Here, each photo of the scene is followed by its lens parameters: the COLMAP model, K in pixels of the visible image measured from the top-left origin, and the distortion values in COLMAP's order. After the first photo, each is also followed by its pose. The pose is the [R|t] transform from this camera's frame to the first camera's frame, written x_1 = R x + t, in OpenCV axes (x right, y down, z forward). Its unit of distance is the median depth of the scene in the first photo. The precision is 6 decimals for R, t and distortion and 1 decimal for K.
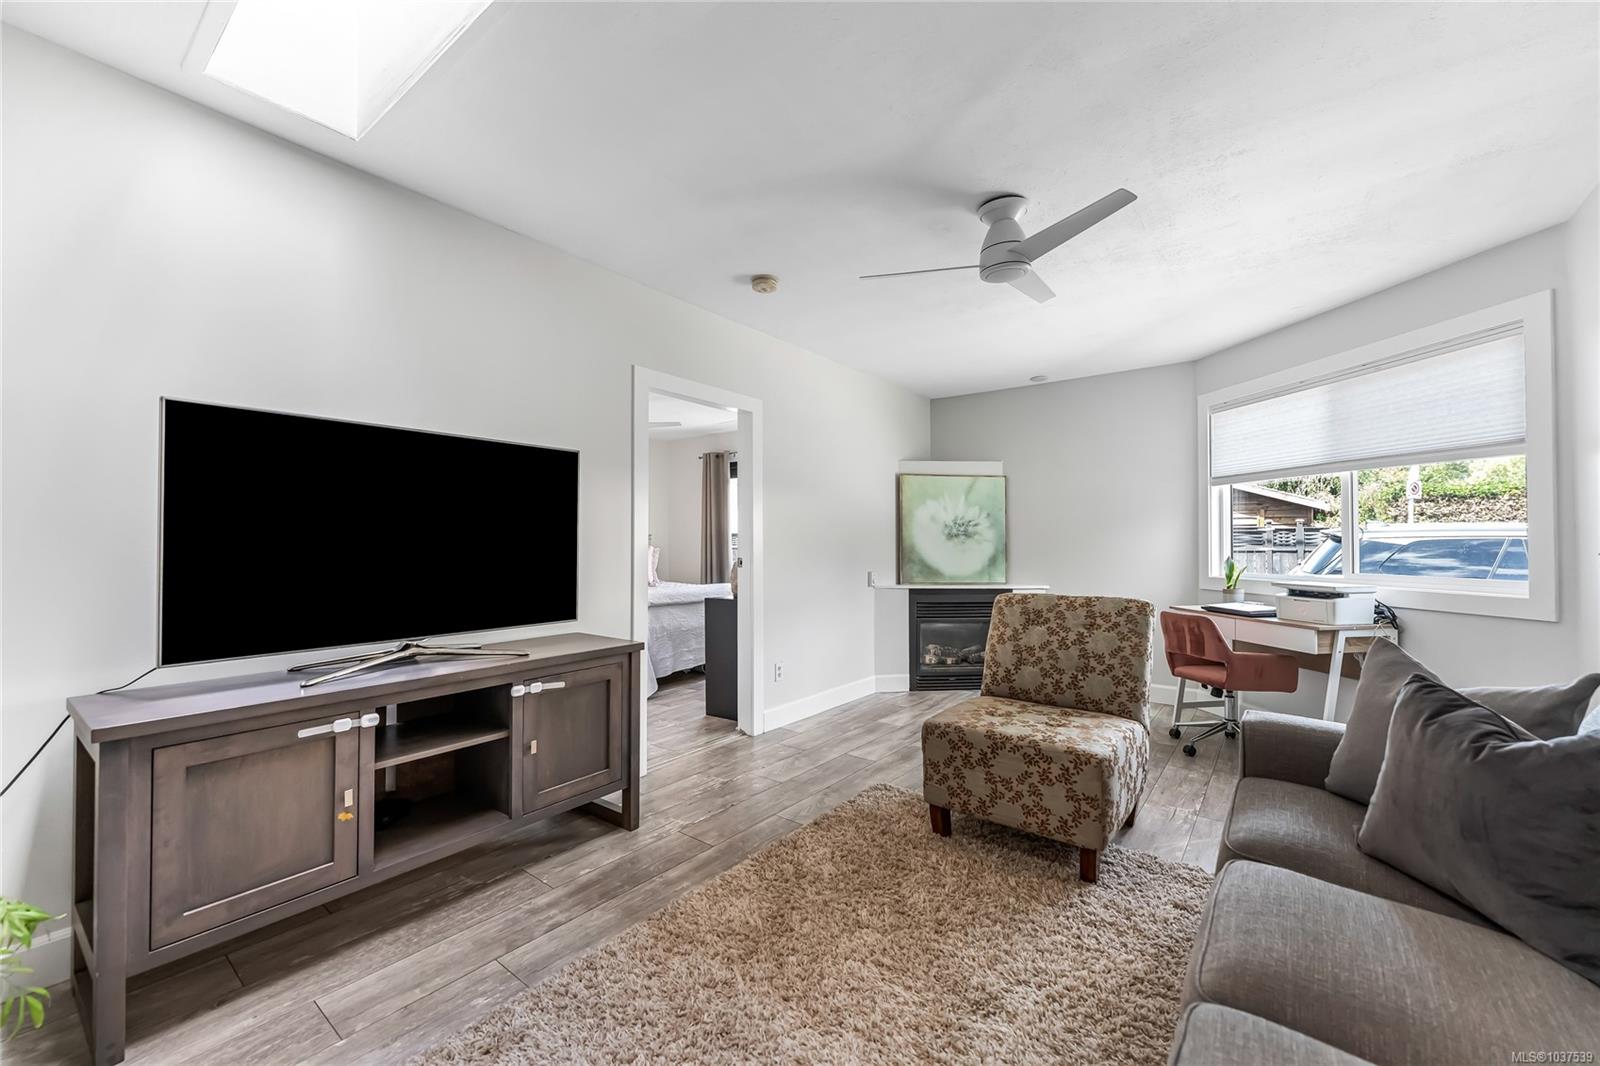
lens RADIAL K [[634.7, 0, 799.4], [0, 634.7, 538.1], [0, 0, 1]] dist [0.001647, 0.000062]
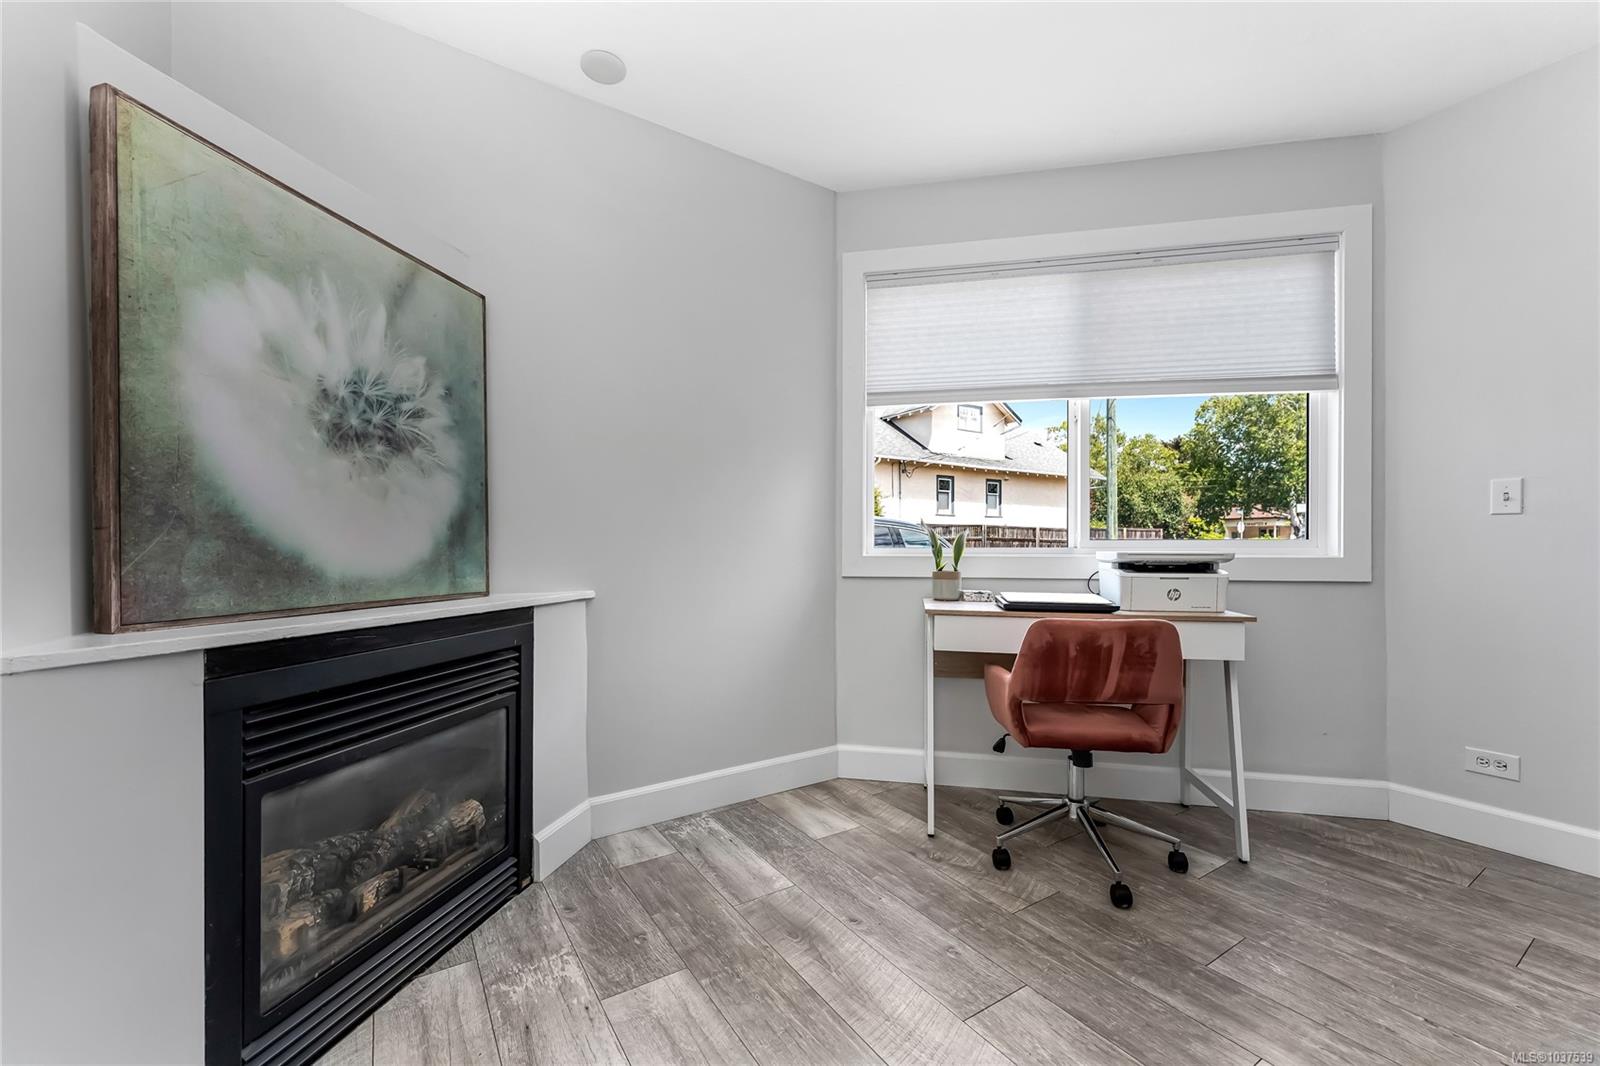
lens RADIAL K [[634.7, 0, 798.9], [0, 634.7, 544.5], [0, 0, 1]] dist [0.001647, 0.000062]
pose [[0.333373, -0.003150, 0.942790, 0.043659], [-0.011346, 0.999909, 0.007353, 0.040682], [-0.942727, -0.013149, 0.333307, 0.727821]]
